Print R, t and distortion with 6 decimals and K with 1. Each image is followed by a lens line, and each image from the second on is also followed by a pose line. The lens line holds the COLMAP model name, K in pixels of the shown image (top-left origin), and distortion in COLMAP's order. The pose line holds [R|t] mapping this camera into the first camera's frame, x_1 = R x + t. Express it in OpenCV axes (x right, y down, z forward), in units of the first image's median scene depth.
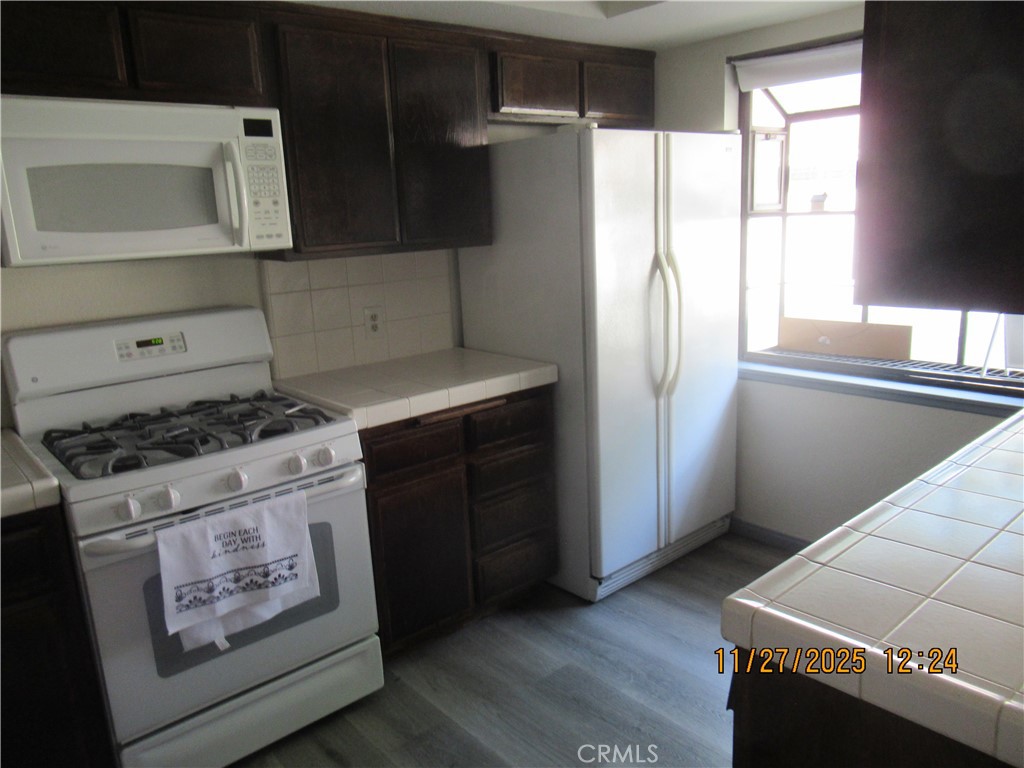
lens RADIAL K [[759.0, 0, 515.5], [0, 759.0, 383.8], [0, 0, 1]] dist [-0.007124, -0.001991]
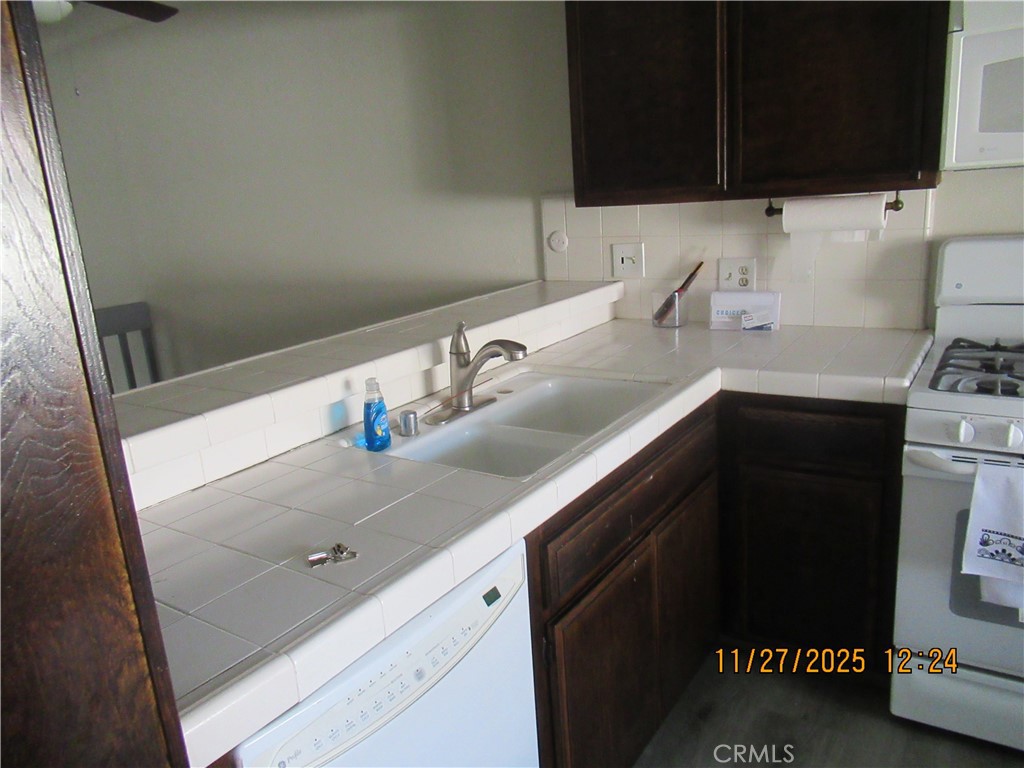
lens RADIAL K [[759.0, 0, 514.9], [0, 759.0, 386.4], [0, 0, 1]] dist [-0.007124, -0.001991]
pose [[0.271824, 0.259596, -0.926672, 0.199860], [-0.144524, 0.963021, 0.227384, -0.023656], [0.951433, 0.072118, 0.299290, 0.176960]]
